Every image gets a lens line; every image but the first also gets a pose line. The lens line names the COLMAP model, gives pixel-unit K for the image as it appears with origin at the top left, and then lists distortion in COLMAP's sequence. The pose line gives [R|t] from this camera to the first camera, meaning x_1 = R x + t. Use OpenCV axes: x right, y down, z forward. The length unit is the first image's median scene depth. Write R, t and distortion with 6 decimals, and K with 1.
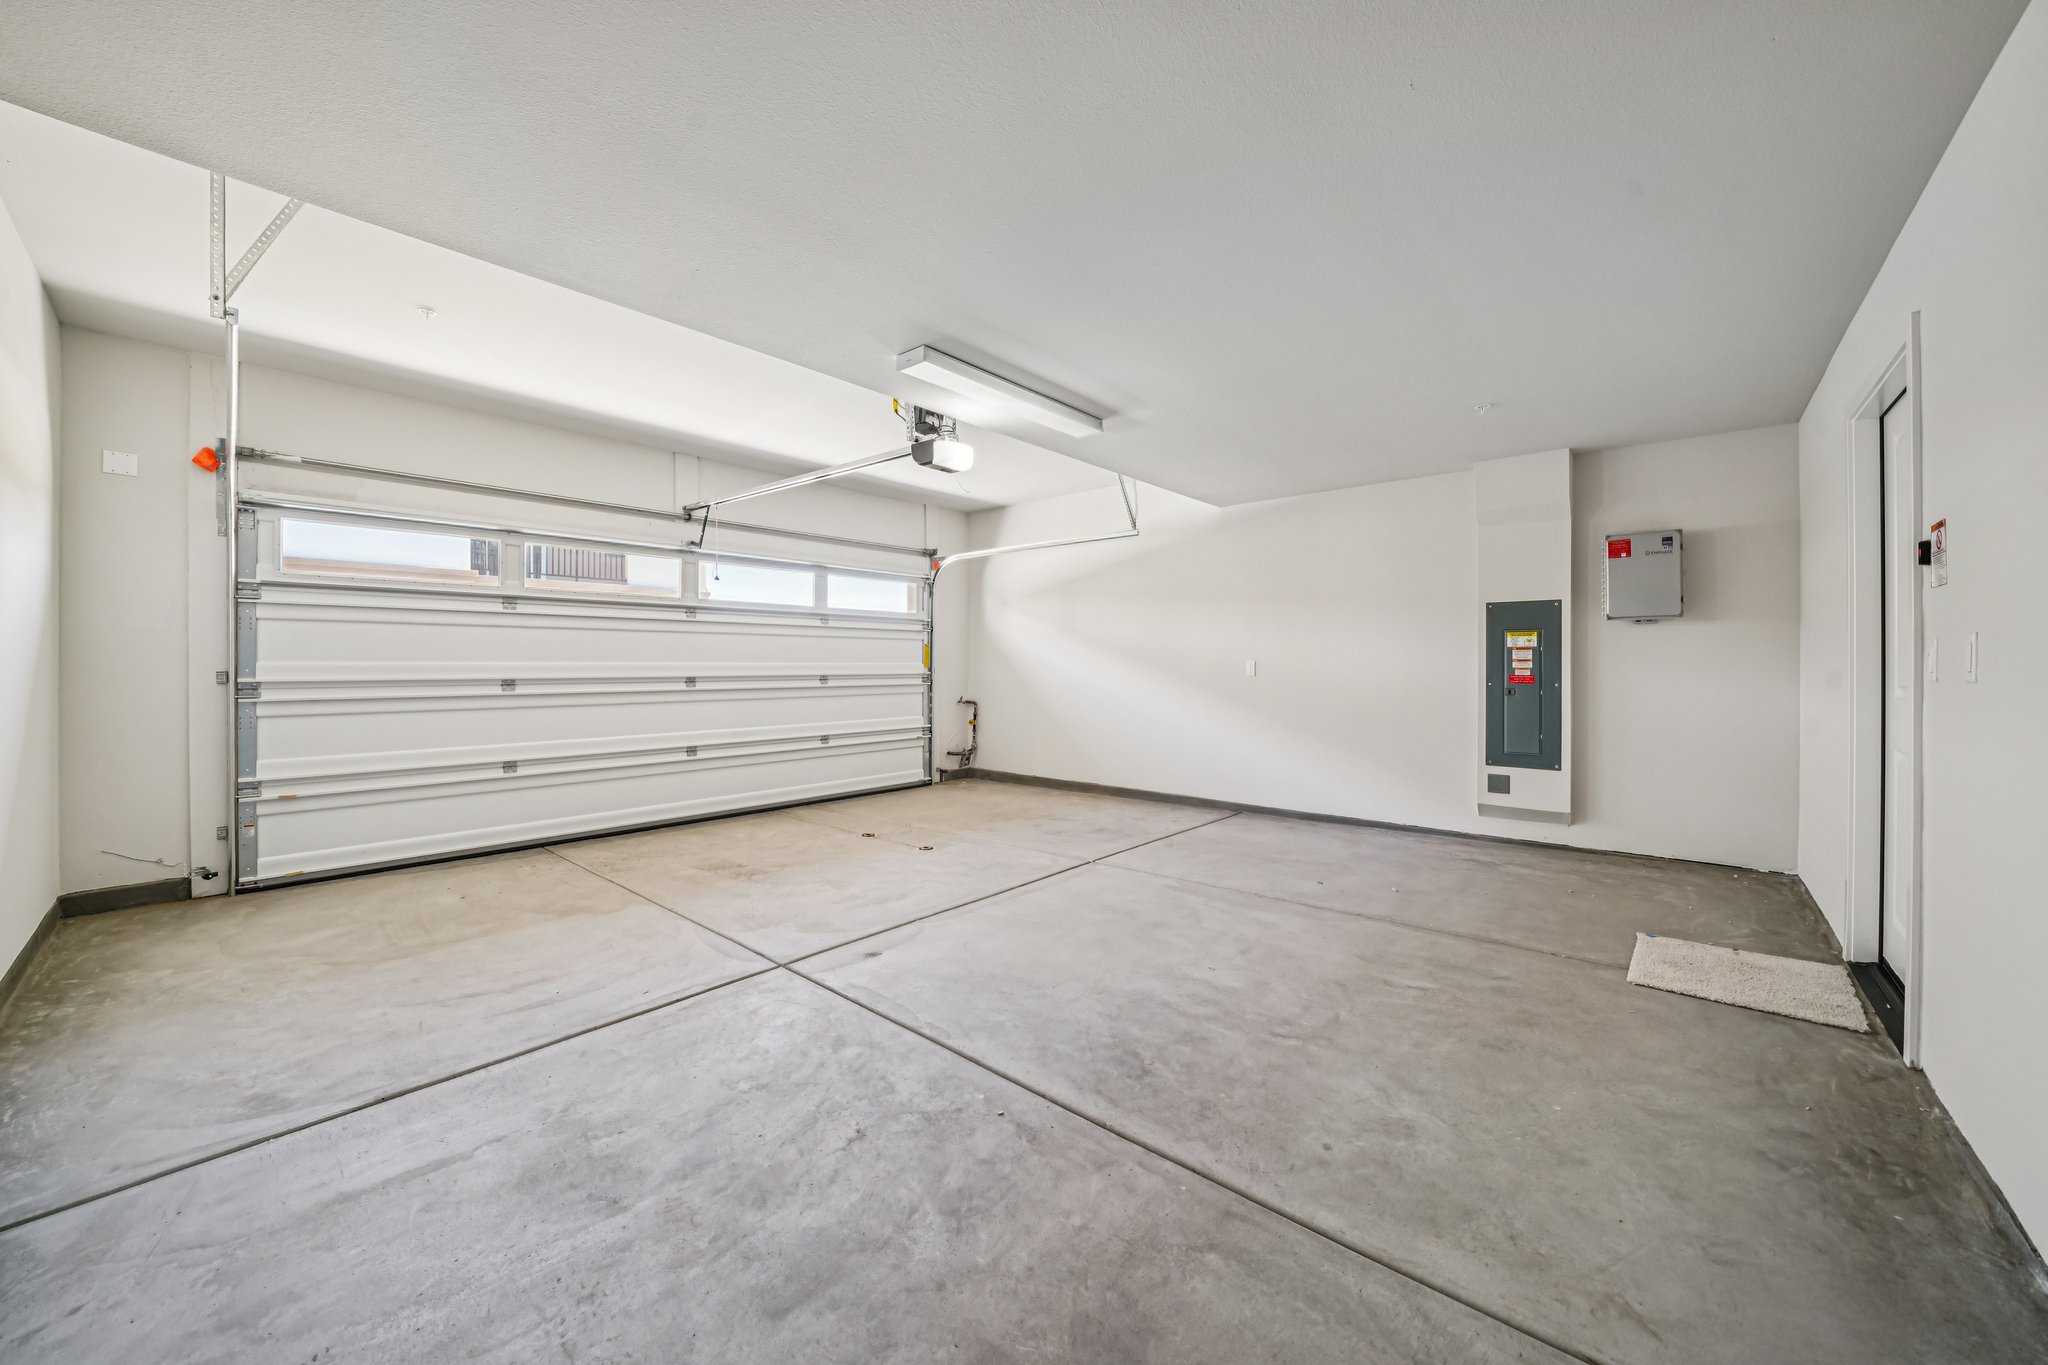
lens RADIAL K [[785.7, 0, 1026.1], [0, 785.7, 675.3], [0, 0, 1]] dist [-0.000564, -0.000020]
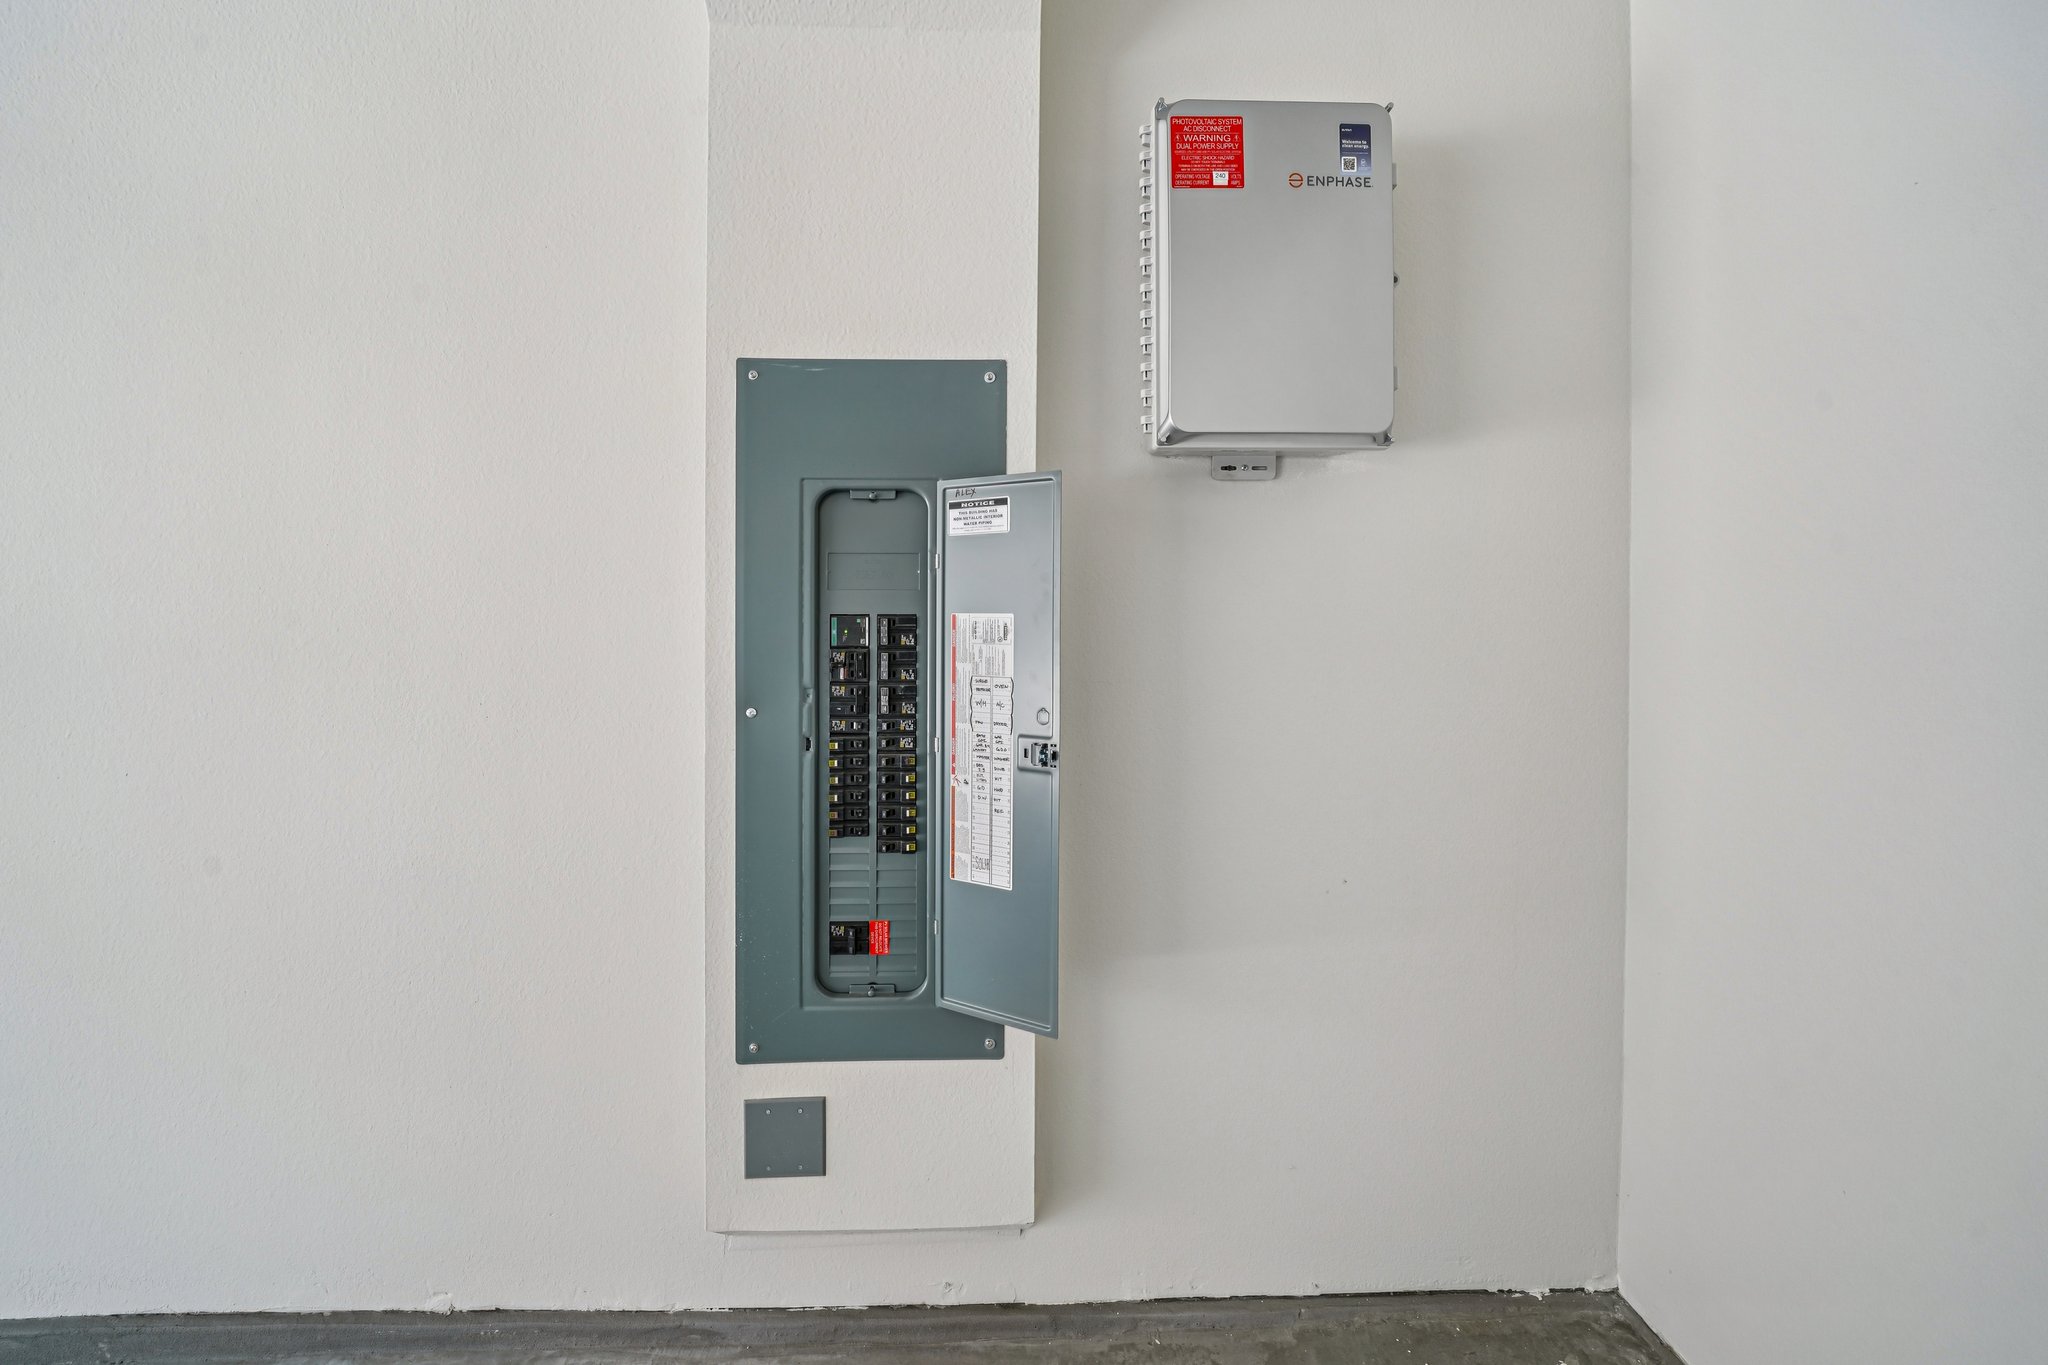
lens RADIAL K [[748.9, 0, 1021.9], [0, 748.9, 676.5], [0, 0, 1]] dist [-0.001709, -0.000032]
pose [[0.753829, -0.004331, 0.657057, 0.535573], [0.004305, 0.999989, 0.001652, 0.002147], [-0.657057, 0.001584, 0.753839, 0.827705]]
